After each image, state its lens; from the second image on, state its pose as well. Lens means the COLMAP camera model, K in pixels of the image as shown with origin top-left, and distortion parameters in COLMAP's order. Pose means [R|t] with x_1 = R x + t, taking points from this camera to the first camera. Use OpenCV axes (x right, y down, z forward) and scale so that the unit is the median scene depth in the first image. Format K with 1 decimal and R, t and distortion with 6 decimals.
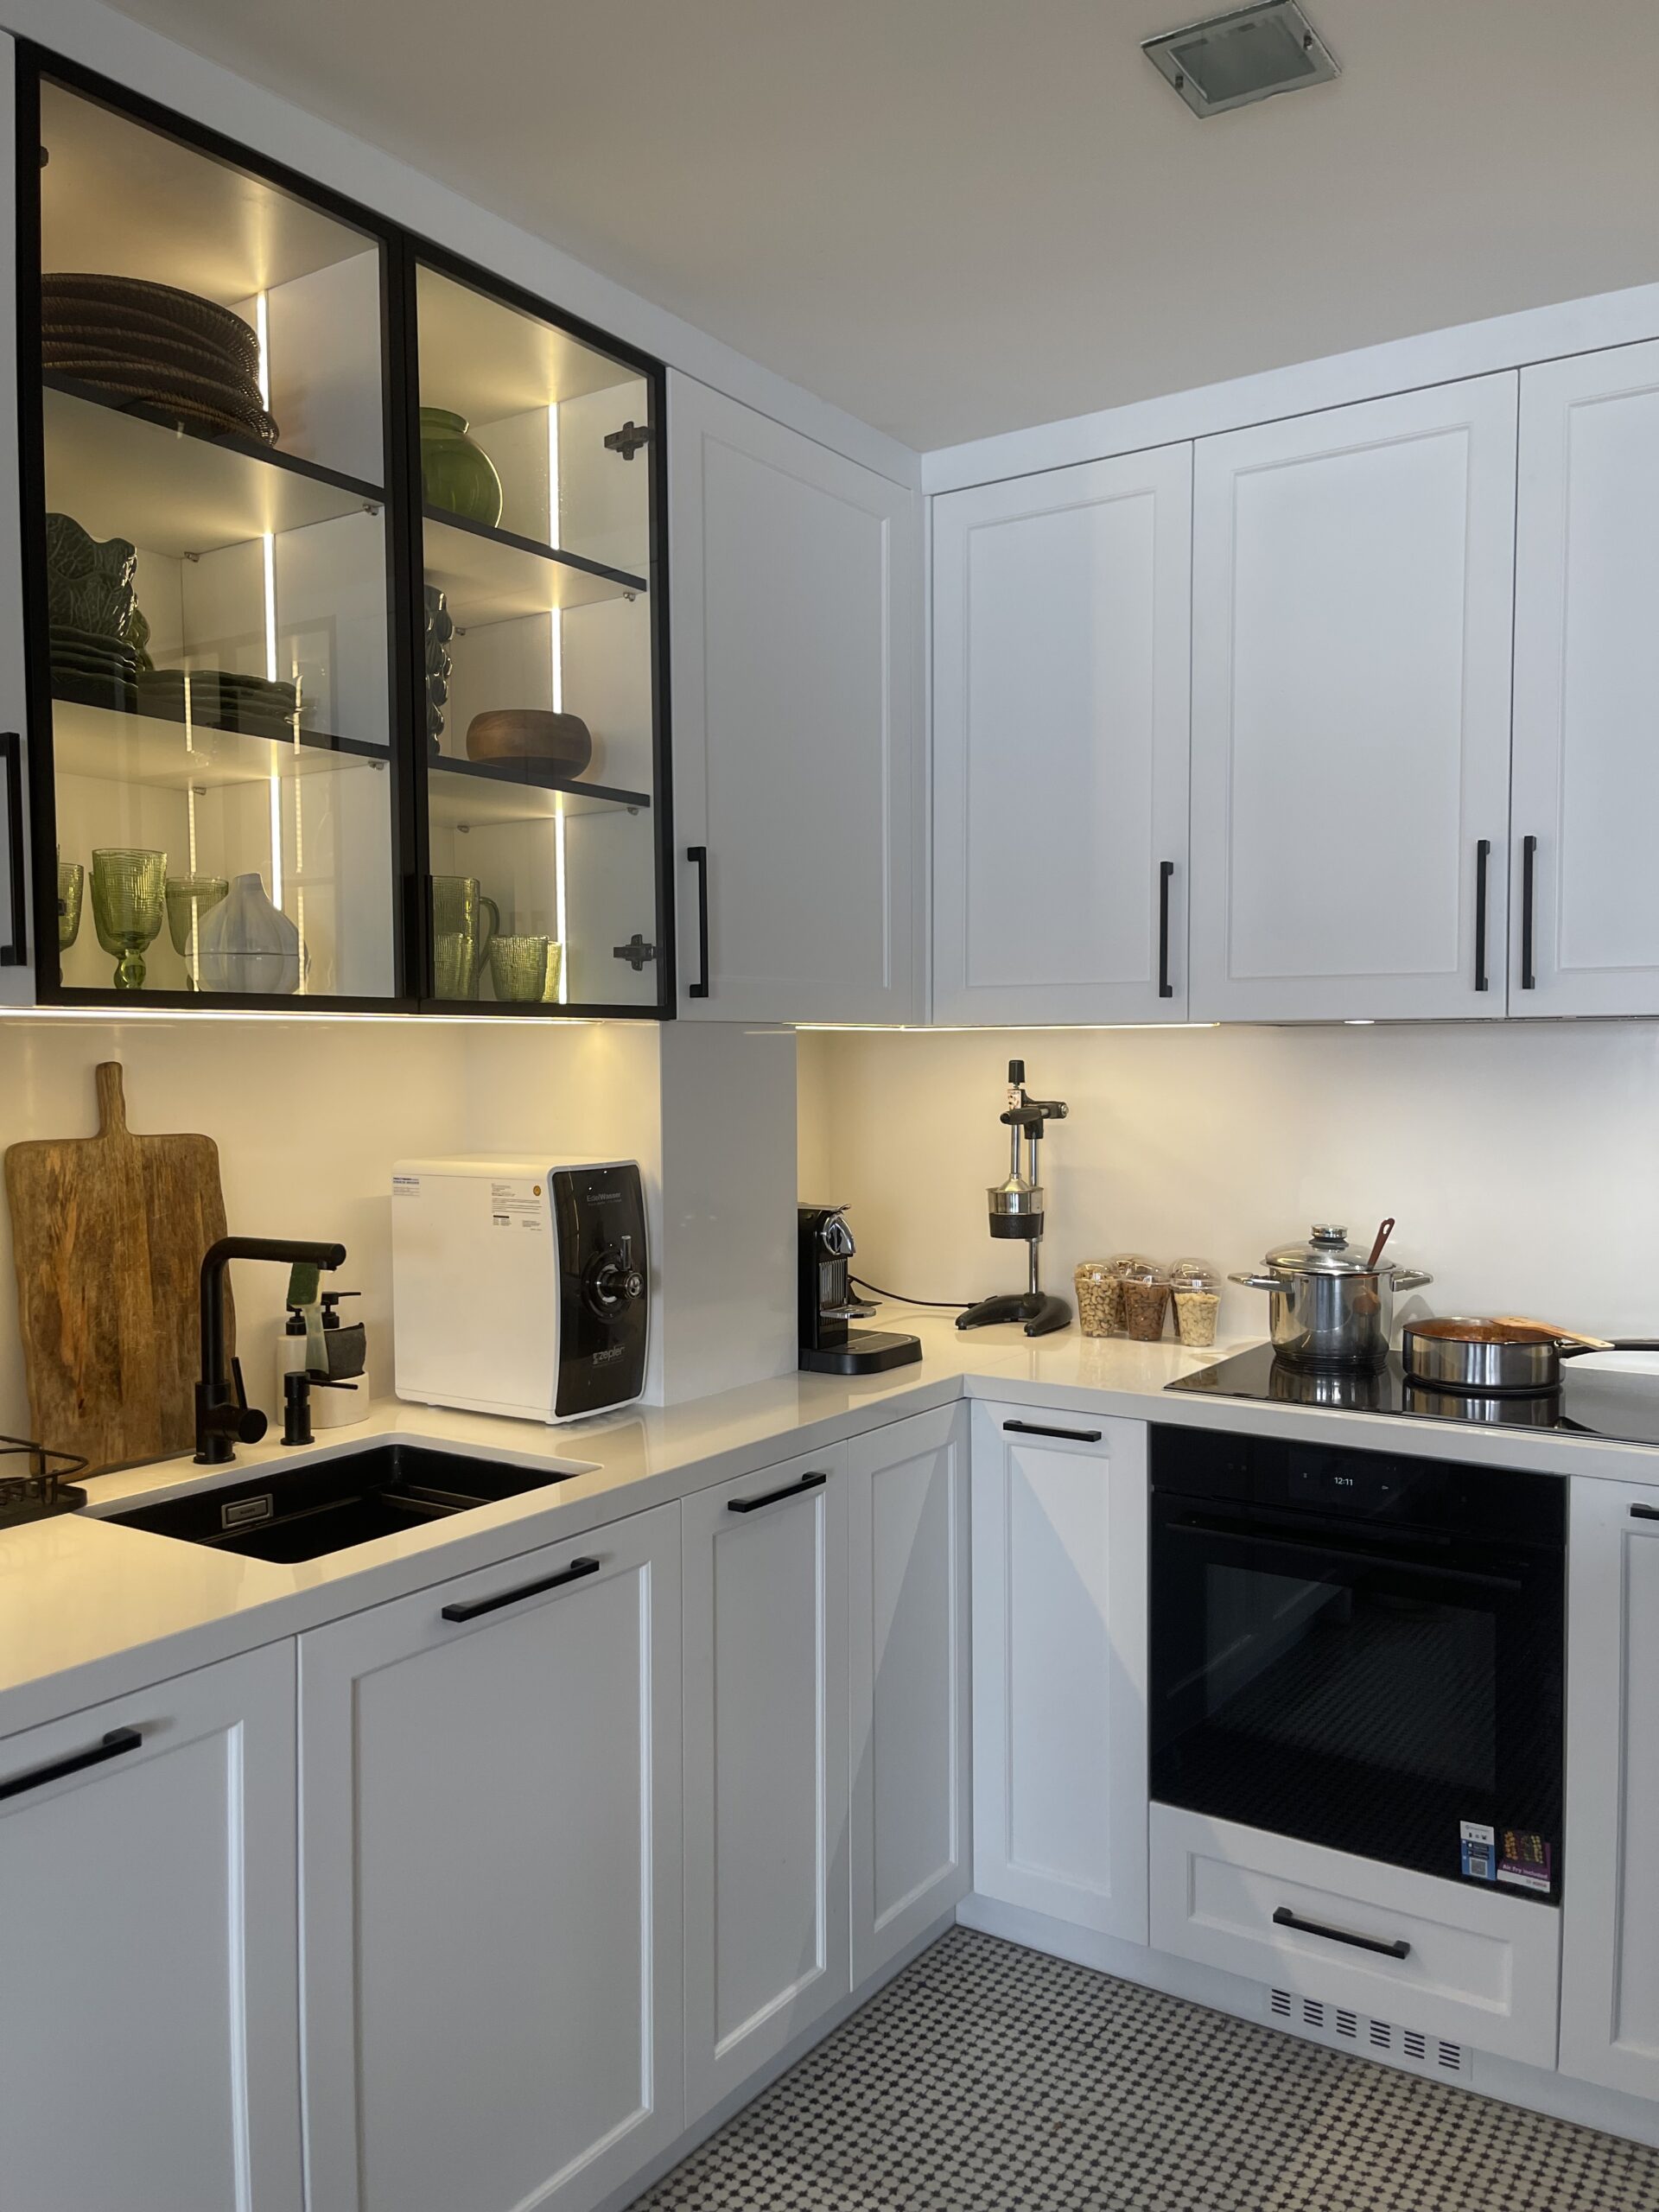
lens RADIAL K [[1691.8, 0, 832.1], [0, 1691.8, 1120.5], [0, 0, 1]] dist [0.064490, -0.079320]
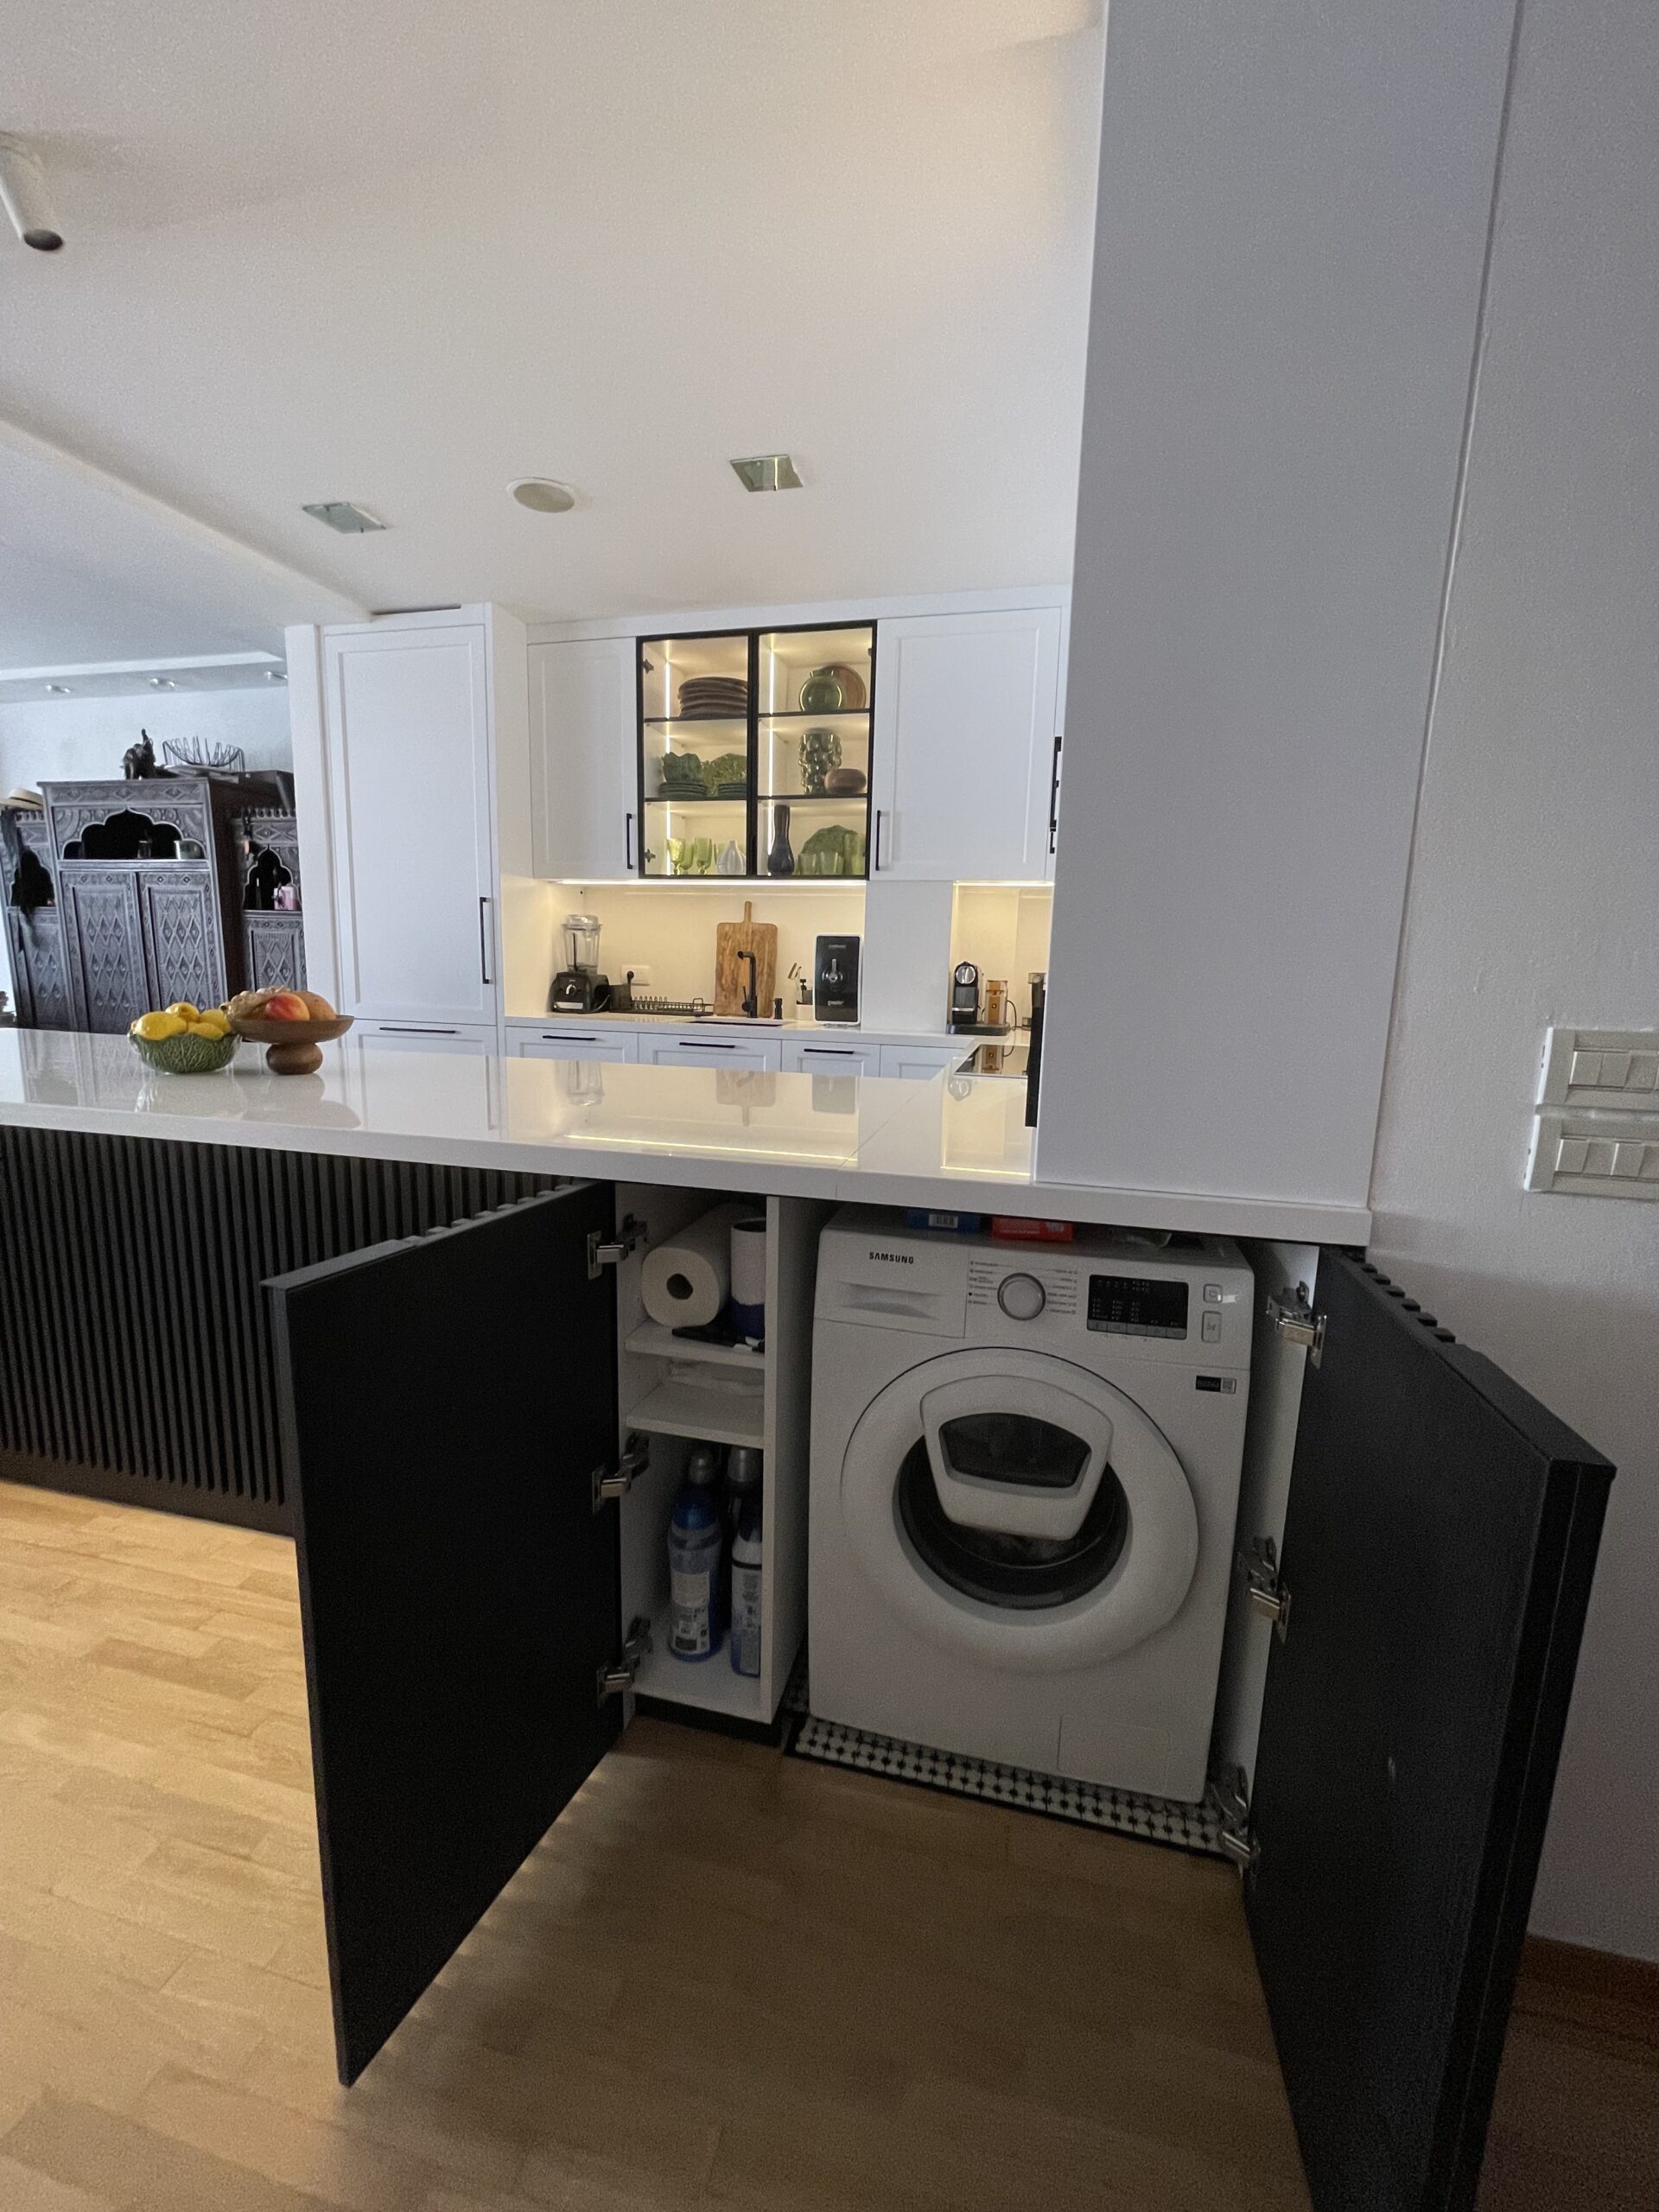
lens RADIAL K [[889.6, 0, 821.2], [0, 889.6, 1104.6], [0, 0, 1]] dist [-0.002303, 0.000472]
pose [[0.331177, 0.162723, -0.929432, 1.224178], [-0.064523, 0.986617, 0.149744, 0.083902], [0.941360, 0.010378, 0.337244, 0.468470]]
